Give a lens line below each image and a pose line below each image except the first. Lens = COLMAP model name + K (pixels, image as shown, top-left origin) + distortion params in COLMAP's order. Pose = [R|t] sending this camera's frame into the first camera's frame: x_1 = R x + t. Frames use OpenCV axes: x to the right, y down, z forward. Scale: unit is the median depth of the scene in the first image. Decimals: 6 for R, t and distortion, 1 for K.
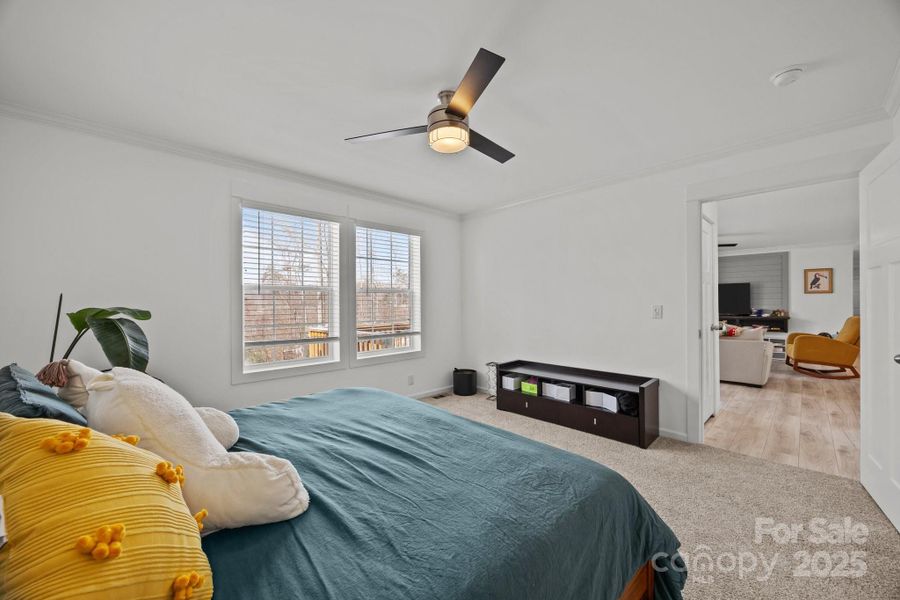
lens RADIAL K [[344.5, 0, 451.9], [0, 344.5, 304.8], [0, 0, 1]] dist [0.000389, -0.000196]
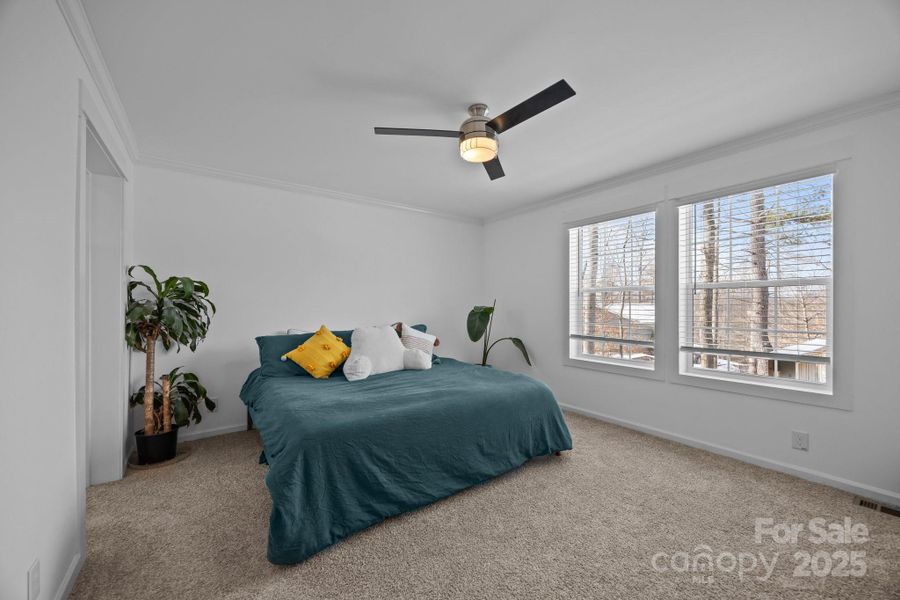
lens RADIAL K [[344.5, 0, 451.9], [0, 344.5, 304.8], [0, 0, 1]] dist [0.000389, -0.000196]
pose [[-0.143880, 0.008772, -0.989556, 0.605978], [0.003652, 0.999959, 0.008333, -0.010734], [0.989588, -0.002415, -0.143906, 0.617530]]
